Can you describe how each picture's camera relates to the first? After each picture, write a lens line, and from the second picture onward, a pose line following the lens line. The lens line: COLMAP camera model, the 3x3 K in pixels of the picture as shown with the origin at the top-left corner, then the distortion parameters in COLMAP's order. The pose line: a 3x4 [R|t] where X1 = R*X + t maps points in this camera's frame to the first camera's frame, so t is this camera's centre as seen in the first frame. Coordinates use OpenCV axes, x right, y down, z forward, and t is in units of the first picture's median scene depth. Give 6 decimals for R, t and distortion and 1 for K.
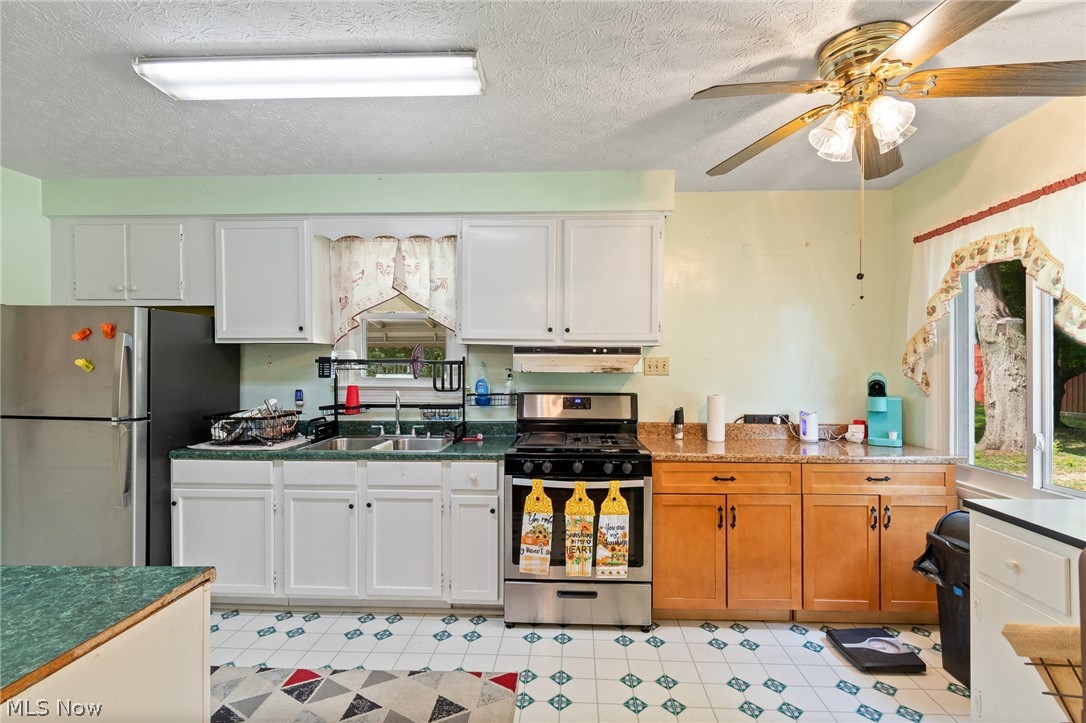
lens RADIAL K [[490.3, 0, 549.0], [0, 490.3, 366.4], [0, 0, 1]] dist [0.000791, 0.000061]
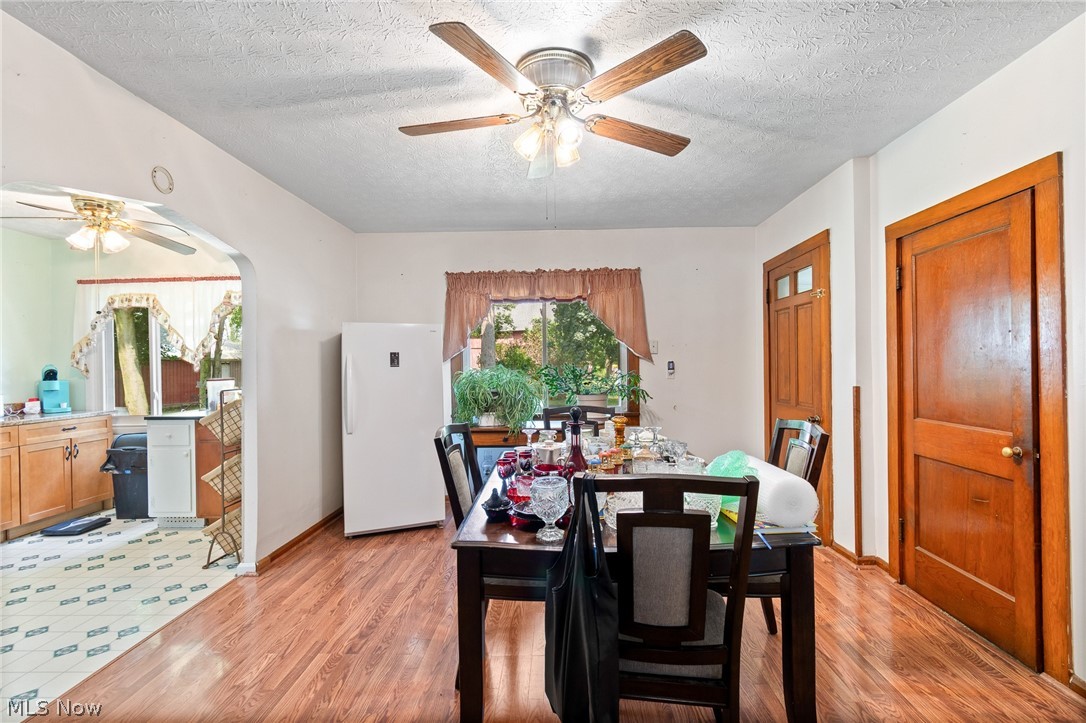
lens RADIAL K [[490.3, 0, 549.0], [0, 490.3, 366.4], [0, 0, 1]] dist [0.000791, 0.000061]
pose [[-0.025624, -0.001052, 0.999671, -0.992401], [0.012362, 0.999923, 0.001369, 0.040427], [-0.999595, 0.012393, -0.025609, -0.547478]]
